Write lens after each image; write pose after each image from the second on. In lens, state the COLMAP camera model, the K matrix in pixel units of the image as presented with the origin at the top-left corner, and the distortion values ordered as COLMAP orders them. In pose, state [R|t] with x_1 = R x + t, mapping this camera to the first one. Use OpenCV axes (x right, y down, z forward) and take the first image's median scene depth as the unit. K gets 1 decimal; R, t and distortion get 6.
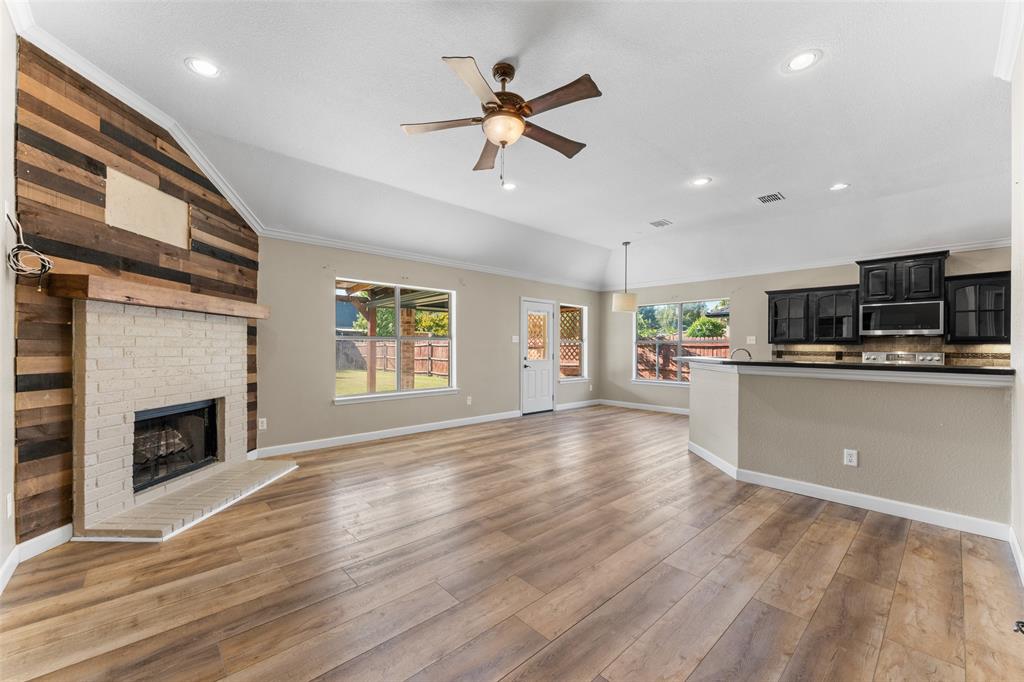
lens RADIAL K [[407.4, 0, 505.6], [0, 407.4, 347.0], [0, 0, 1]] dist [0.000418, 0.000254]
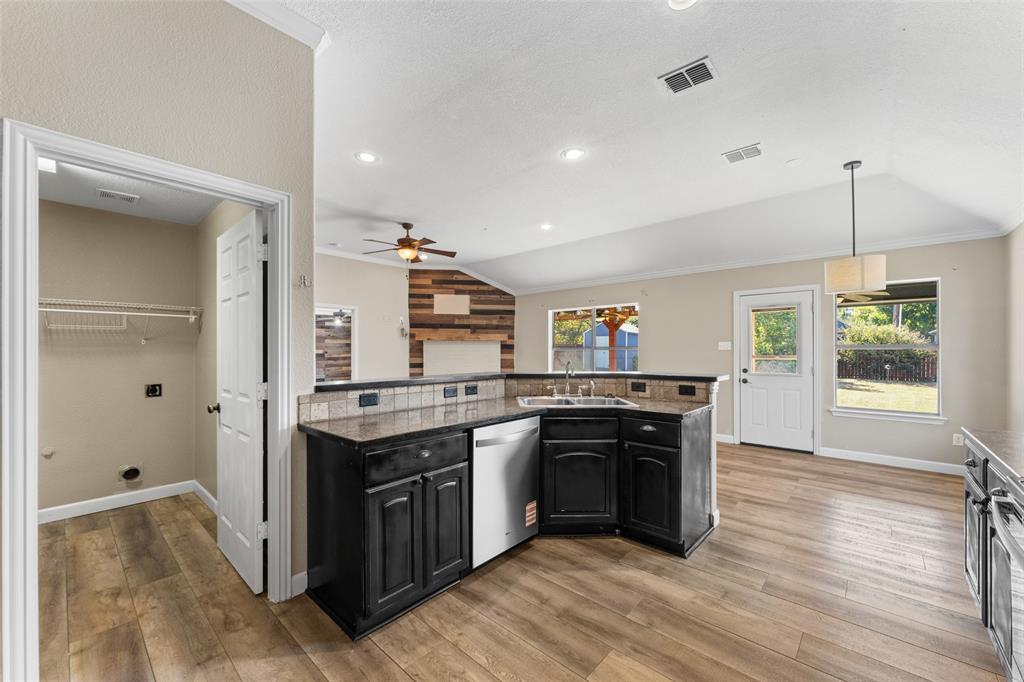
lens RADIAL K [[407.4, 0, 504.6], [0, 407.4, 349.2], [0, 0, 1]] dist [0.000418, 0.000254]
pose [[0.084445, -0.008950, -0.996388, 1.273089], [0.002108, 0.999959, -0.008803, -0.011087], [0.996426, -0.001357, 0.084460, 0.794360]]
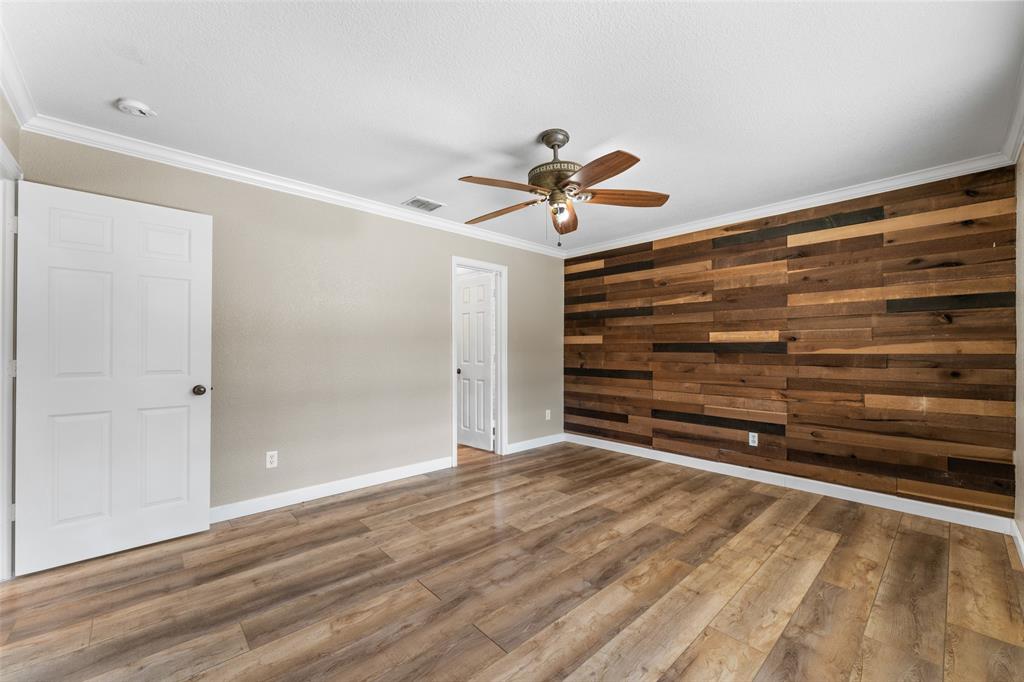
lens RADIAL K [[407.4, 0, 505.6], [0, 407.4, 344.6], [0, 0, 1]] dist [0.000418, 0.000254]
pose [[-0.999993, -0.003520, 0.001287, -0.917461], [-0.003537, 0.999910, -0.012950, 0.009404], [-0.001241, -0.012955, -0.999915, 0.645244]]
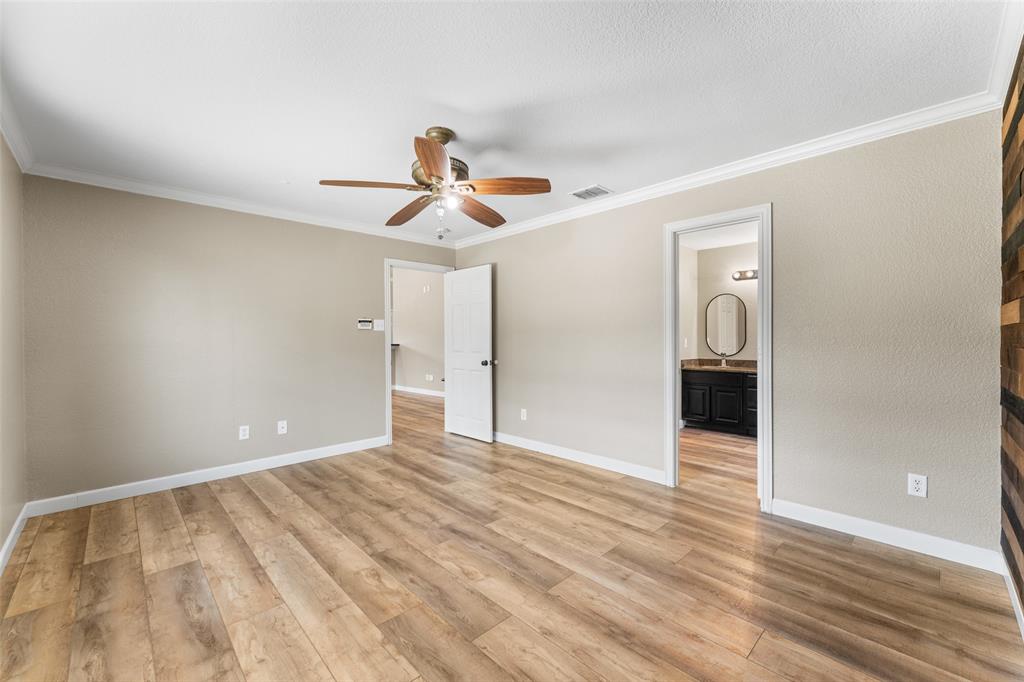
lens RADIAL K [[407.4, 0, 509.9], [0, 407.4, 342.0], [0, 0, 1]] dist [0.000418, 0.000254]
pose [[-0.024963, -0.005309, 0.999674, -1.541904], [0.005074, 0.999972, 0.005437, 0.005470], [-0.999675, 0.005208, -0.024936, 0.020728]]
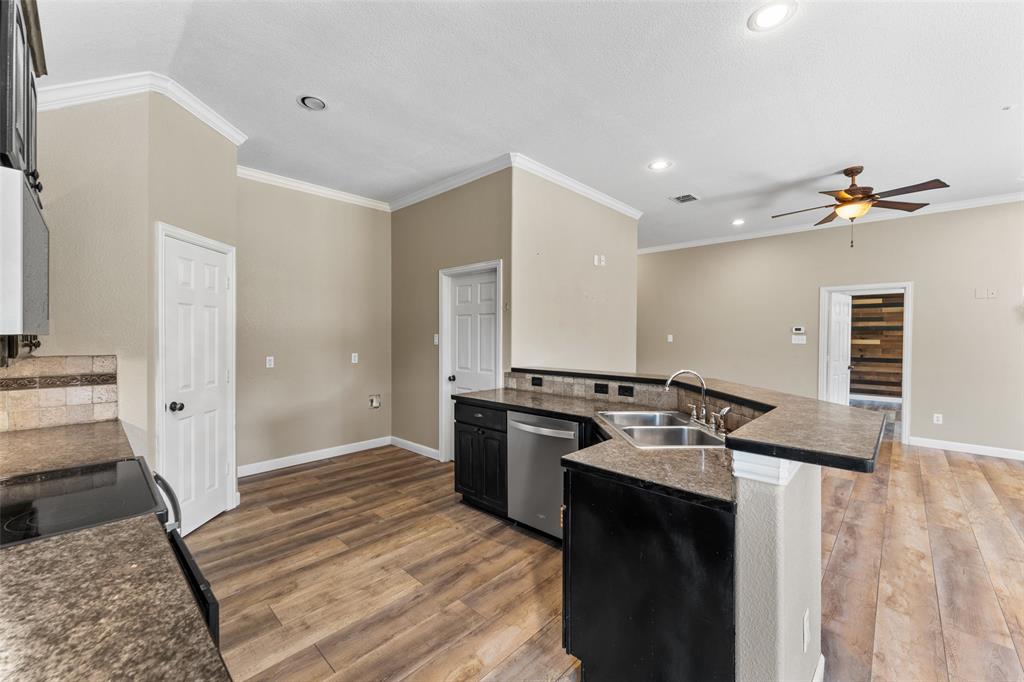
lens RADIAL K [[407.4, 0, 504.8], [0, 407.4, 341.6], [0, 0, 1]] dist [0.000418, 0.000254]
pose [[-0.998122, -0.007227, -0.060832, 0.810613], [-0.008180, 0.999847, 0.015431, -0.037402], [0.060711, 0.015899, -0.998029, 1.451846]]
